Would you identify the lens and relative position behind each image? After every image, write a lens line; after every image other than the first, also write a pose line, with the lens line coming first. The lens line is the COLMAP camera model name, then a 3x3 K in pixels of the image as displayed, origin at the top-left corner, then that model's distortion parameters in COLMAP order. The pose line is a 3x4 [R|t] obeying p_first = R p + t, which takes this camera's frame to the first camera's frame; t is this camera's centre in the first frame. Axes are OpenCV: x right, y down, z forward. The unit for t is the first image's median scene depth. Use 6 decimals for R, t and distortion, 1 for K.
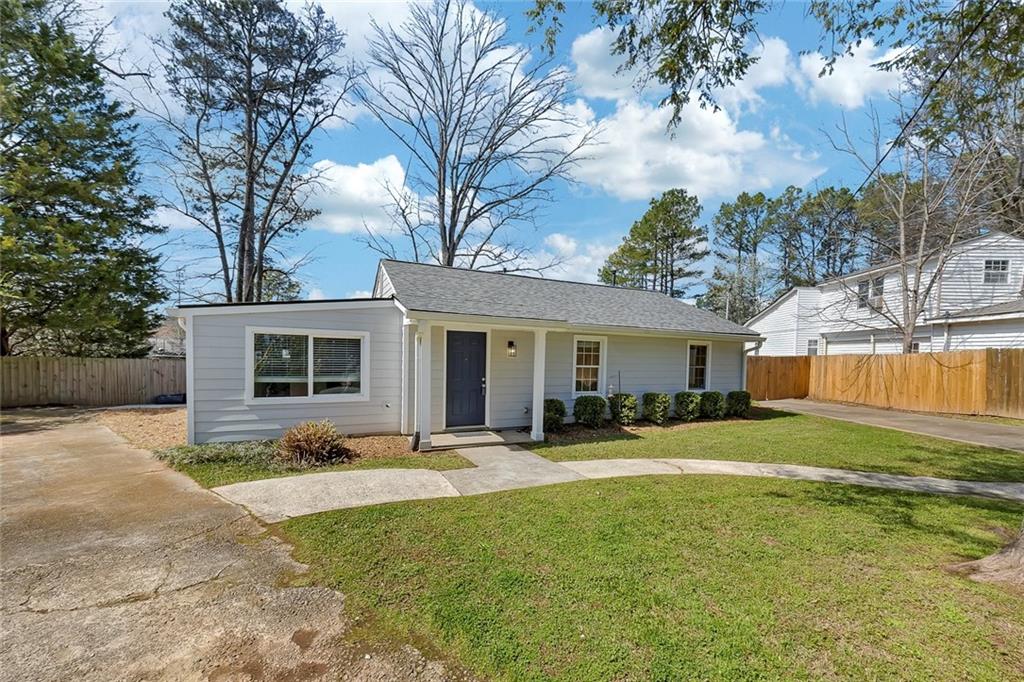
lens RADIAL K [[383.1, 0, 508.9], [0, 383.1, 346.8], [0, 0, 1]] dist [0.004276, -0.000022]
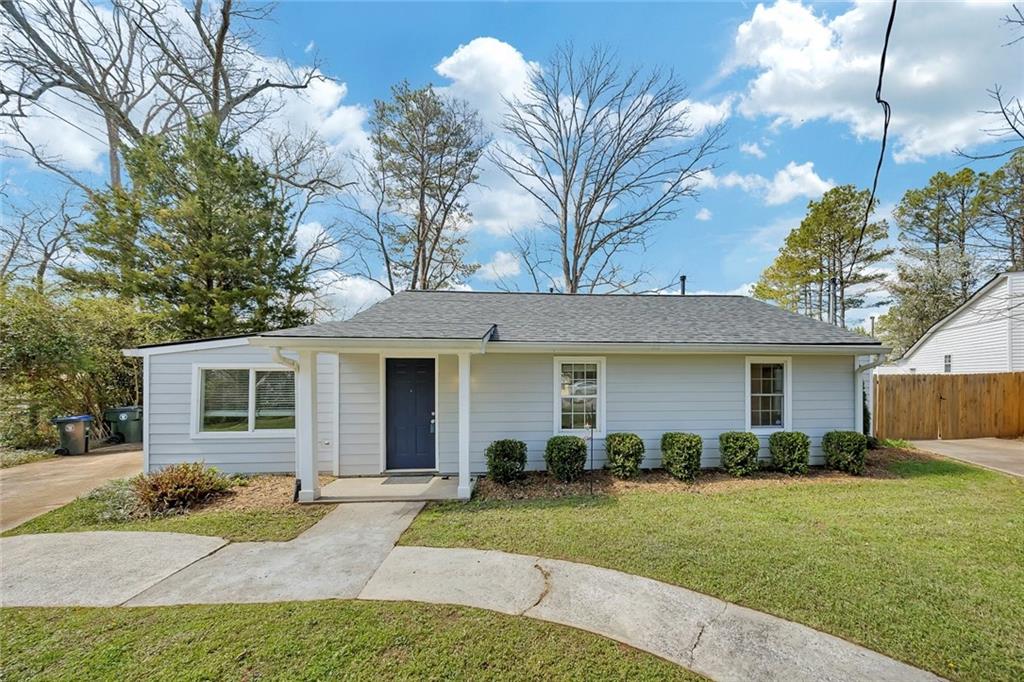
lens RADIAL K [[339.5, 0, 552.7], [0, 339.5, 359.4], [0, 0, 1]] dist [0.000549, -0.001799]
pose [[0.940471, -0.040111, -0.337499, 0.351574], [0.028408, 0.998814, -0.039545, 0.001381], [0.338685, 0.027603, 0.940495, 0.301814]]
